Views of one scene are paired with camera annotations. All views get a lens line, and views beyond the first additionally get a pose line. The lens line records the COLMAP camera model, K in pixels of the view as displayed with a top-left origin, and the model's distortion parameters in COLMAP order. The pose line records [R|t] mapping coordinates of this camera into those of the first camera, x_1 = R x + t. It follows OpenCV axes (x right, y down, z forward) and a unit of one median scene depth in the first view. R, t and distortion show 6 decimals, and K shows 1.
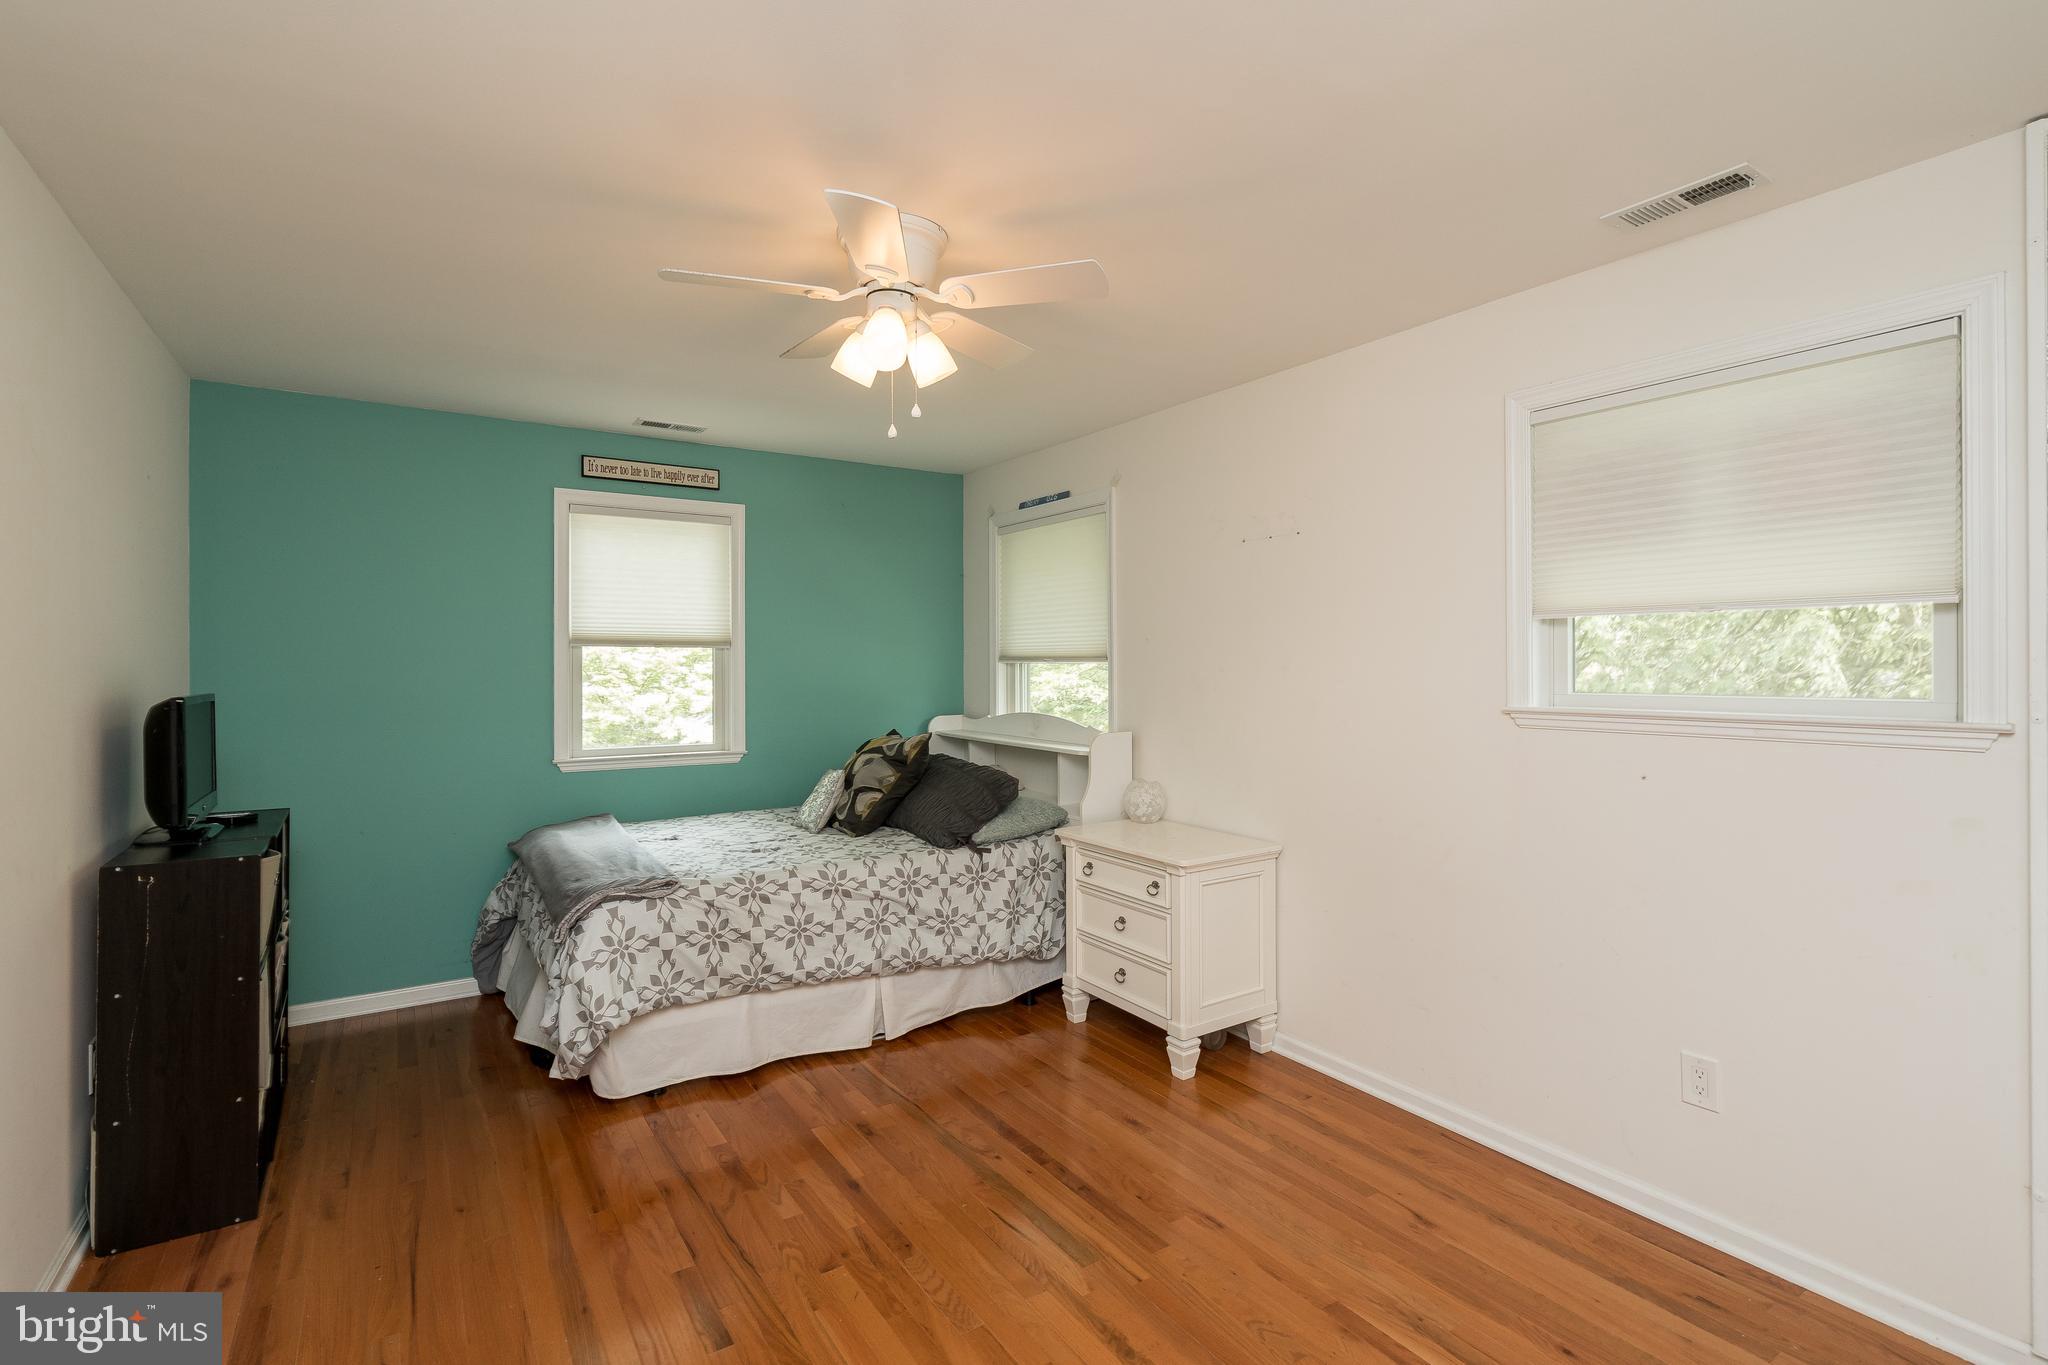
lens RADIAL K [[947.7, 0, 1025.5], [0, 947.7, 674.0], [0, 0, 1]] dist [0.000248, 0.000579]
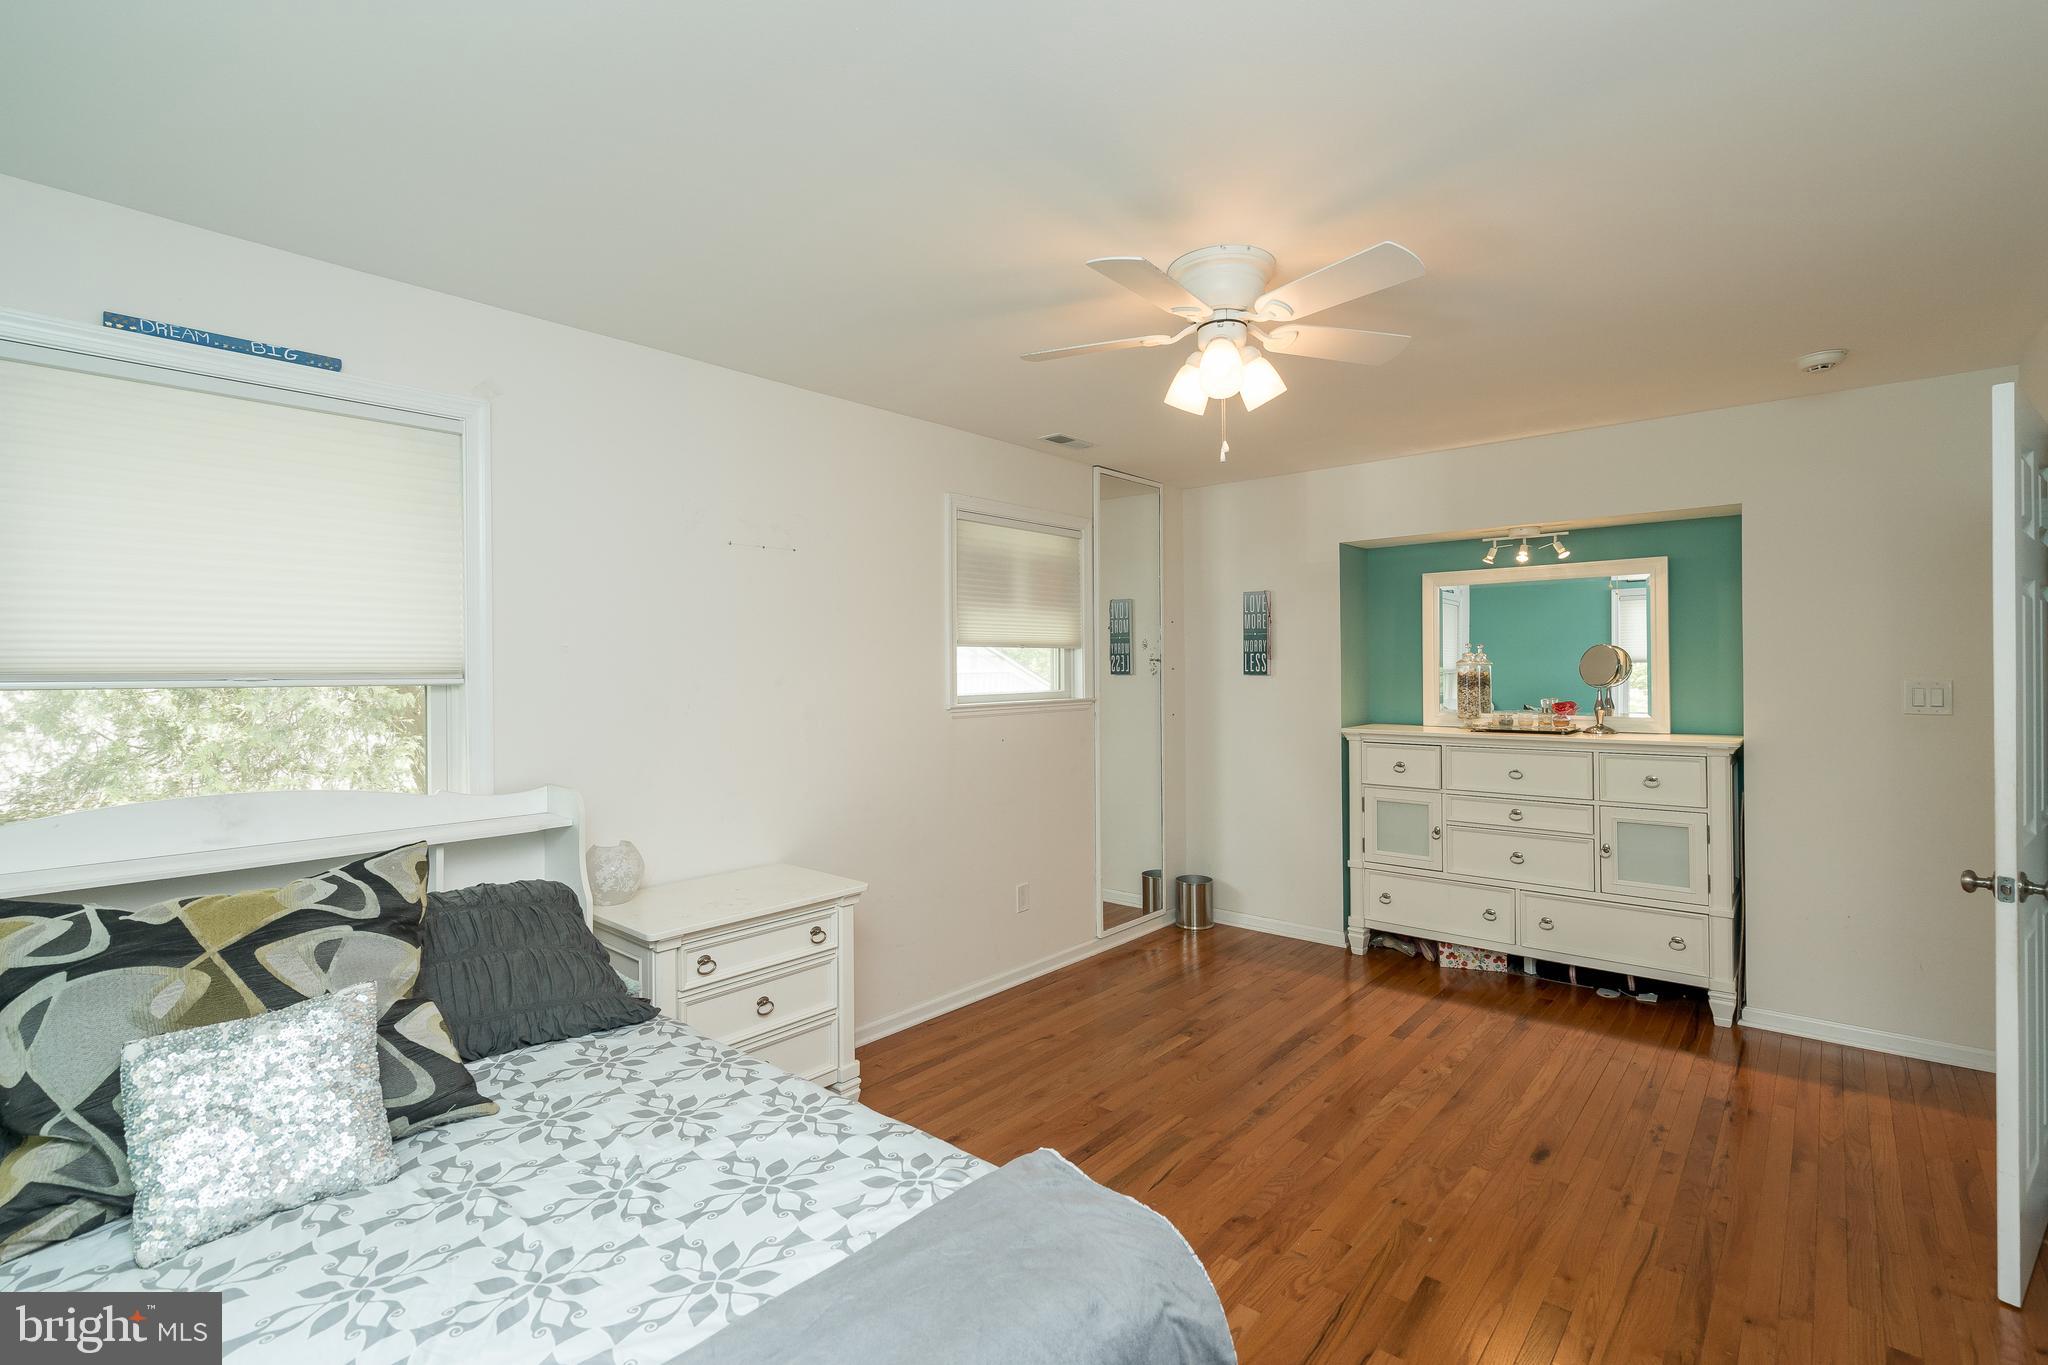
lens RADIAL K [[947.7, 0, 1025.5], [0, 947.7, 674.0], [0, 0, 1]] dist [0.000248, 0.000579]
pose [[-0.275855, -0.002532, 0.961196, -0.696635], [0.020184, 0.999761, 0.008426, -0.018010], [-0.960987, 0.021726, -0.275738, 0.959587]]
